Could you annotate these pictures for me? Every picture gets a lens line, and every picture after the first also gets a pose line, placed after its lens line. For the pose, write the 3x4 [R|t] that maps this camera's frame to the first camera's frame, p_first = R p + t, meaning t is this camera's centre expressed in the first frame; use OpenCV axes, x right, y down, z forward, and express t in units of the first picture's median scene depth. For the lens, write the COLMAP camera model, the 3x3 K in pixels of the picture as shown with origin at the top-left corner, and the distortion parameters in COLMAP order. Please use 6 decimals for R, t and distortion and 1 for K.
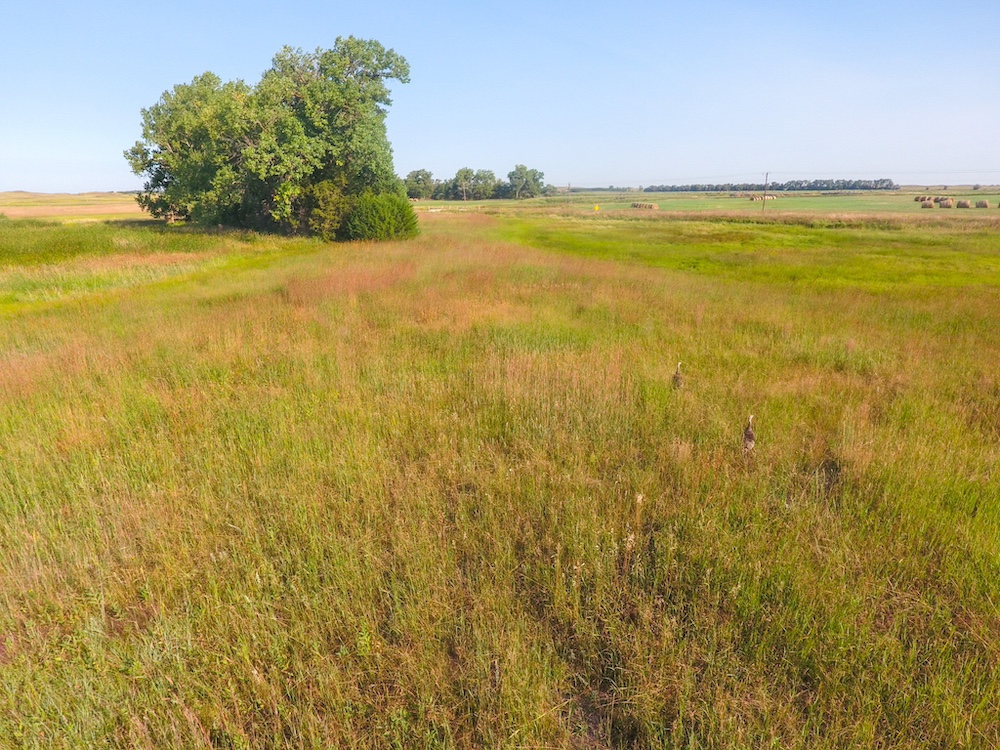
lens RADIAL K [[607.7, 0, 500.0], [0, 607.7, 375.0], [0, 0, 1]] dist [-0.004762, -0.000702]
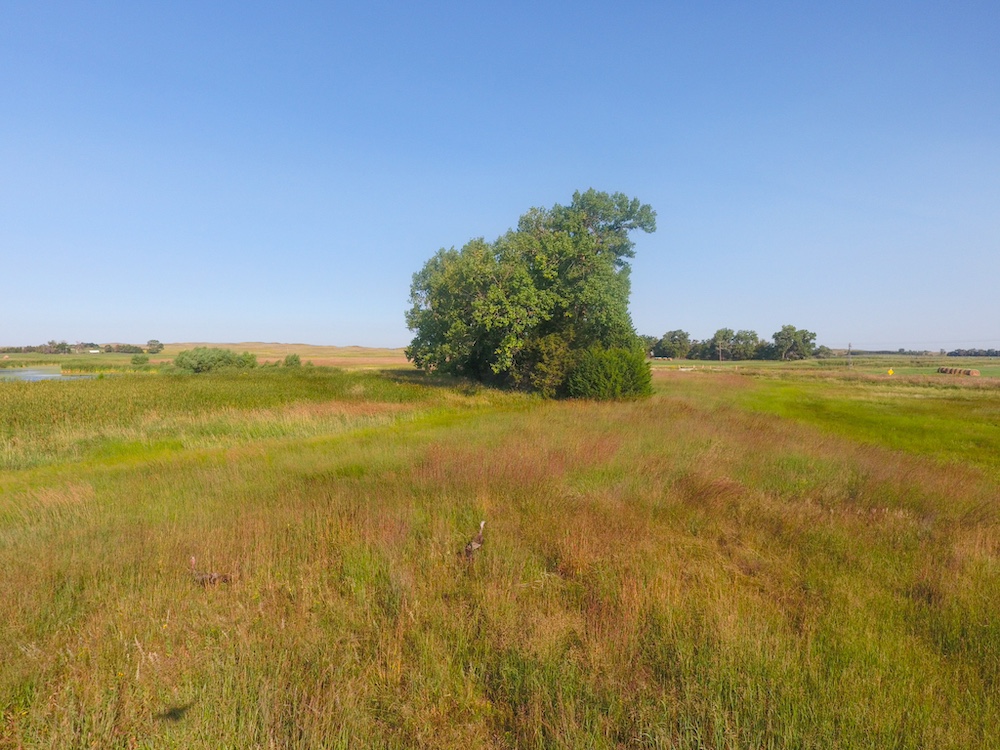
lens RADIAL K [[607.7, 0, 500.0], [0, 607.7, 375.0], [0, 0, 1]] dist [-0.004762, -0.000702]
pose [[0.916996, 0.032166, -0.397597, 0.007478], [-0.130918, 0.965800, -0.223808, -0.041159], [0.376800, 0.257284, 0.889846, 0.158724]]
